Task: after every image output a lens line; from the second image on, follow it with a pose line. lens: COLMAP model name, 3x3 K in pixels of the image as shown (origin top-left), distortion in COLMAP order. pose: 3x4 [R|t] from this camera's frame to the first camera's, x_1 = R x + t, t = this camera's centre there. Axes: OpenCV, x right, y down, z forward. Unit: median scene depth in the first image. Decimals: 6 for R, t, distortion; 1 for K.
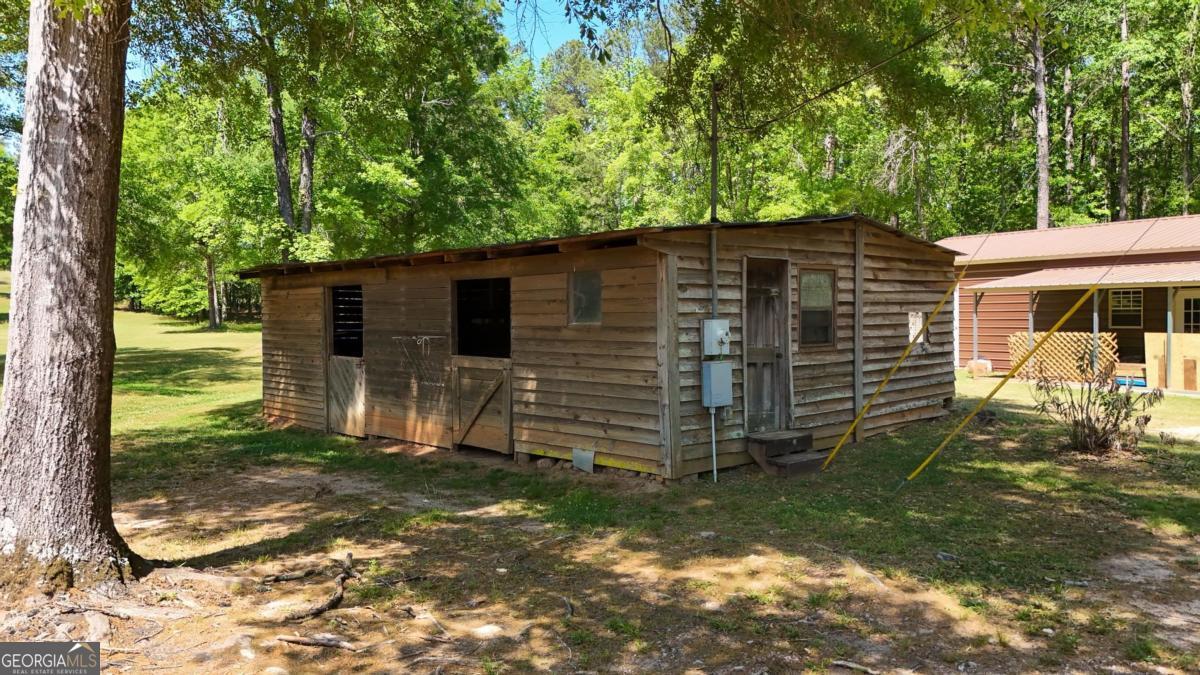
lens RADIAL K [[848.0, 0, 600.0], [0, 848.0, 337.5], [0, 0, 1]] dist [0.047116, -0.035926]
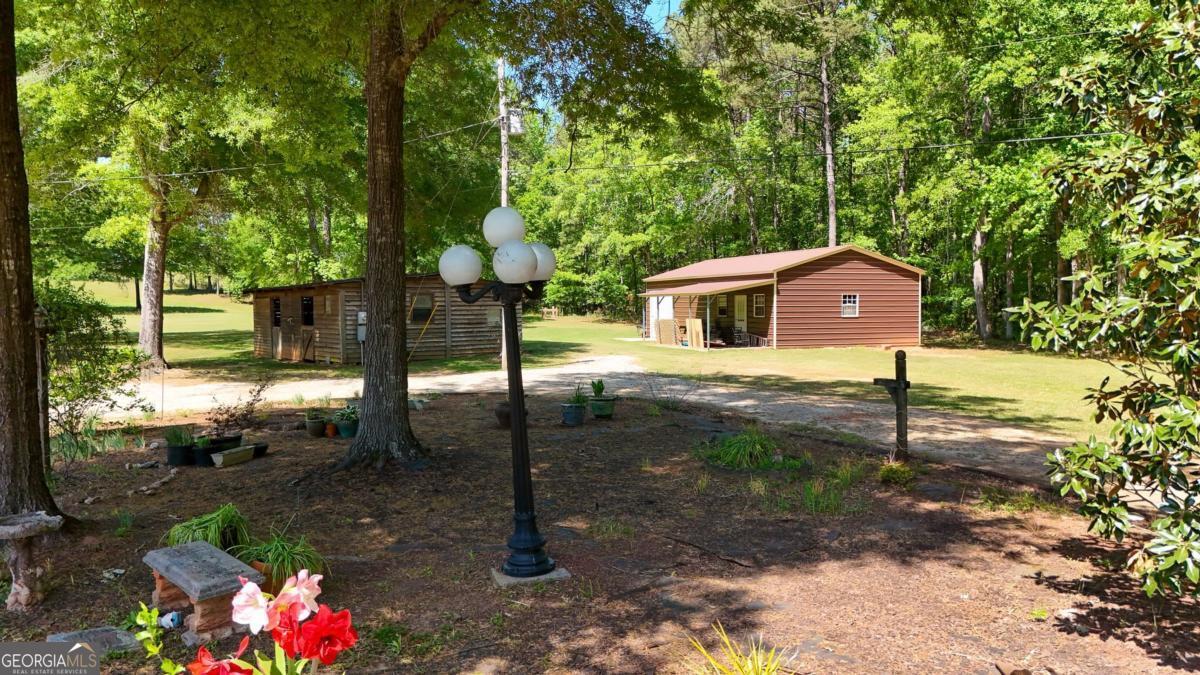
lens RADIAL K [[848.0, 0, 600.0], [0, 848.0, 337.5], [0, 0, 1]] dist [0.047116, -0.035926]
pose [[0.990780, 0.004990, -0.135390, 1.385238], [-0.003791, 0.999951, 0.009108, 0.039094], [0.135429, -0.008511, 0.990751, -1.883350]]
